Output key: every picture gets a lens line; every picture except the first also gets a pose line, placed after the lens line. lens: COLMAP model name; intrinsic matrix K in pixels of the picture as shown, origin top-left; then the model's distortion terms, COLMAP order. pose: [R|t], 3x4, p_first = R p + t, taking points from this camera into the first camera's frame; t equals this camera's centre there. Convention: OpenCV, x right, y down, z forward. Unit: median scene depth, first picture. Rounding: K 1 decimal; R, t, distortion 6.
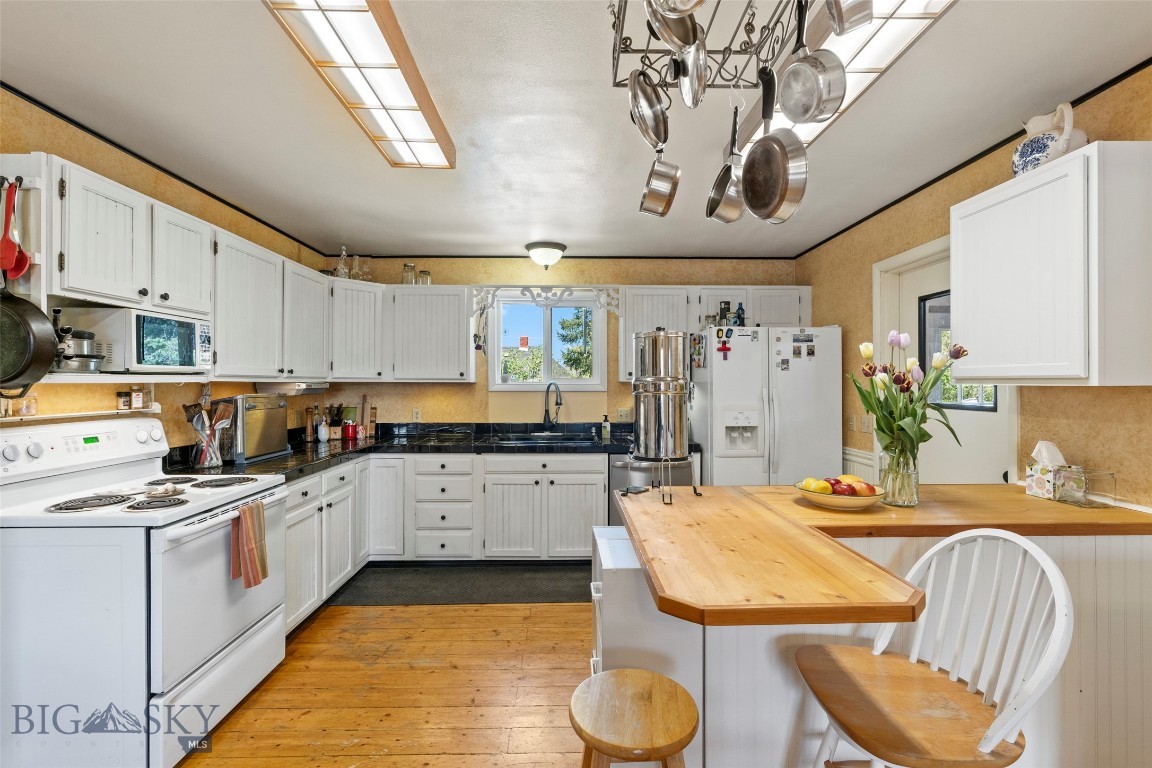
lens RADIAL K [[516.1, 0, 576.3], [0, 516.1, 382.4], [0, 0, 1]] dist [-0.007768, 0.001626]
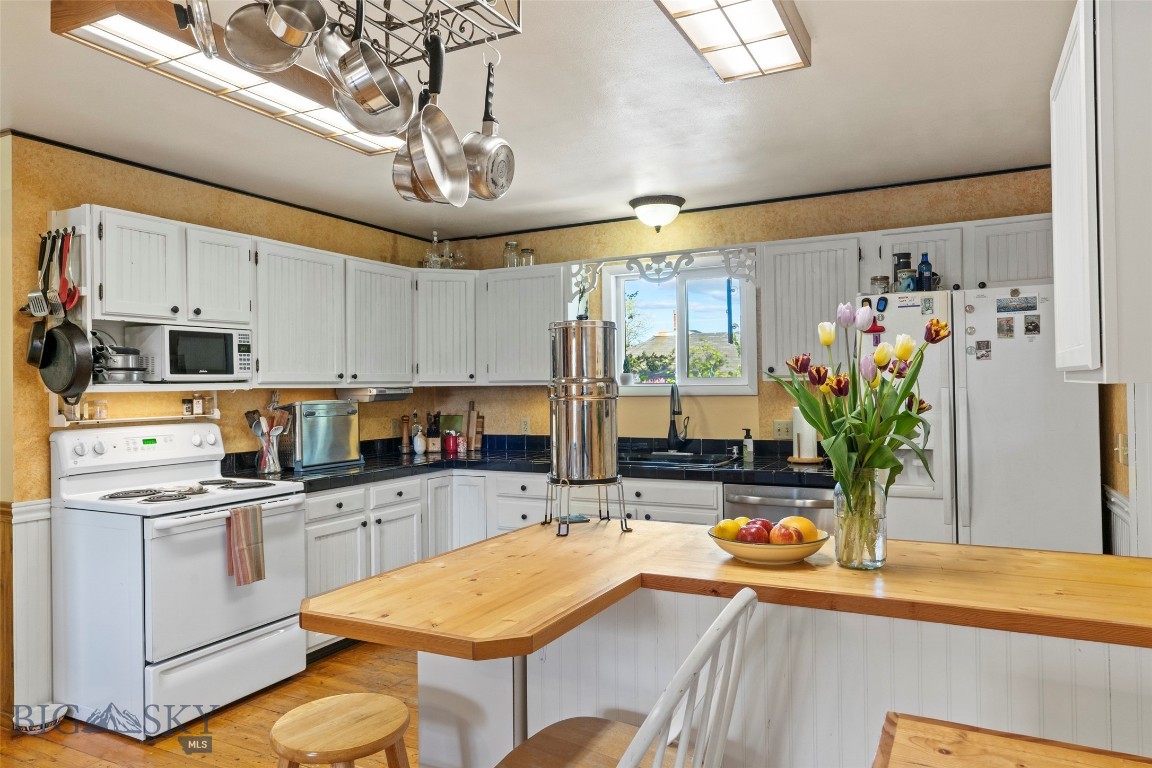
lens RADIAL K [[753.1, 0, 575.4], [0, 753.1, 380.4], [0, 0, 1]] dist [-0.002886, 0.000402]
pose [[0.879098, -0.015613, -0.476385, 0.453661], [0.014500, 0.999877, -0.006013, 0.000038], [0.476420, -0.001621, 0.879216, -0.013595]]
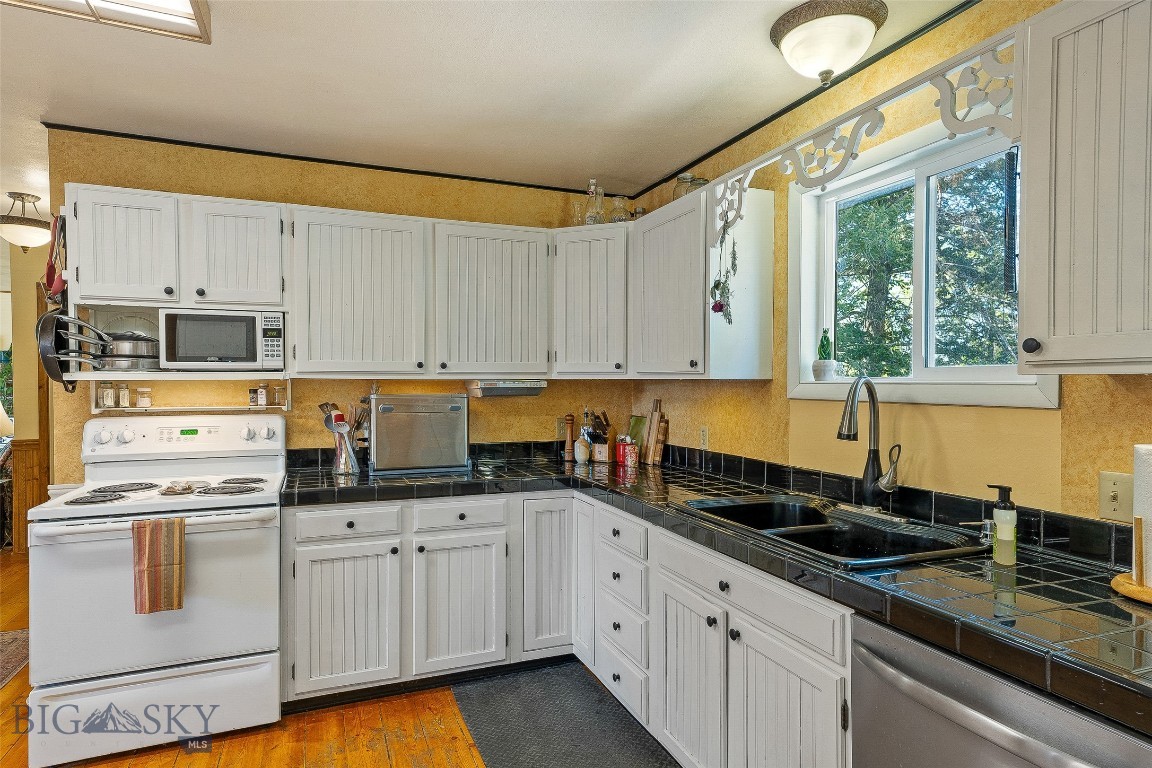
lens RADIAL K [[653.8, 0, 578.1], [0, 653.8, 392.1], [0, 0, 1]] dist [0.025951, 0.000264]
pose [[0.352311, 0.014577, -0.935770, 0.439290], [0.000621, 0.999875, 0.015809, 0.003033], [0.935883, -0.006150, 0.352258, 0.845863]]
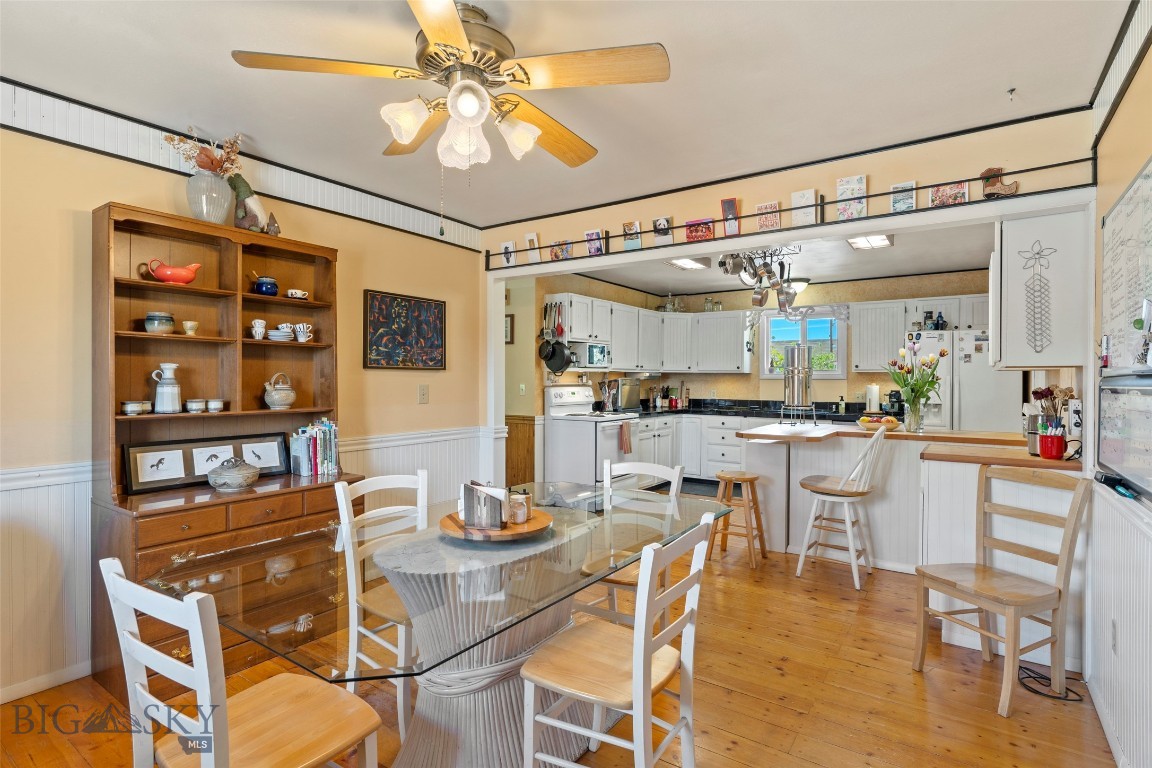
lens RADIAL K [[570.1, 0, 577.6], [0, 570.1, 381.5], [0, 0, 1]] dist [-0.003147, 0.000096]
pose [[0.810812, 0.006417, -0.585271, 0.503979], [-0.003530, 0.999975, 0.006073, 0.022672], [0.585296, -0.002858, 0.810815, -0.877680]]
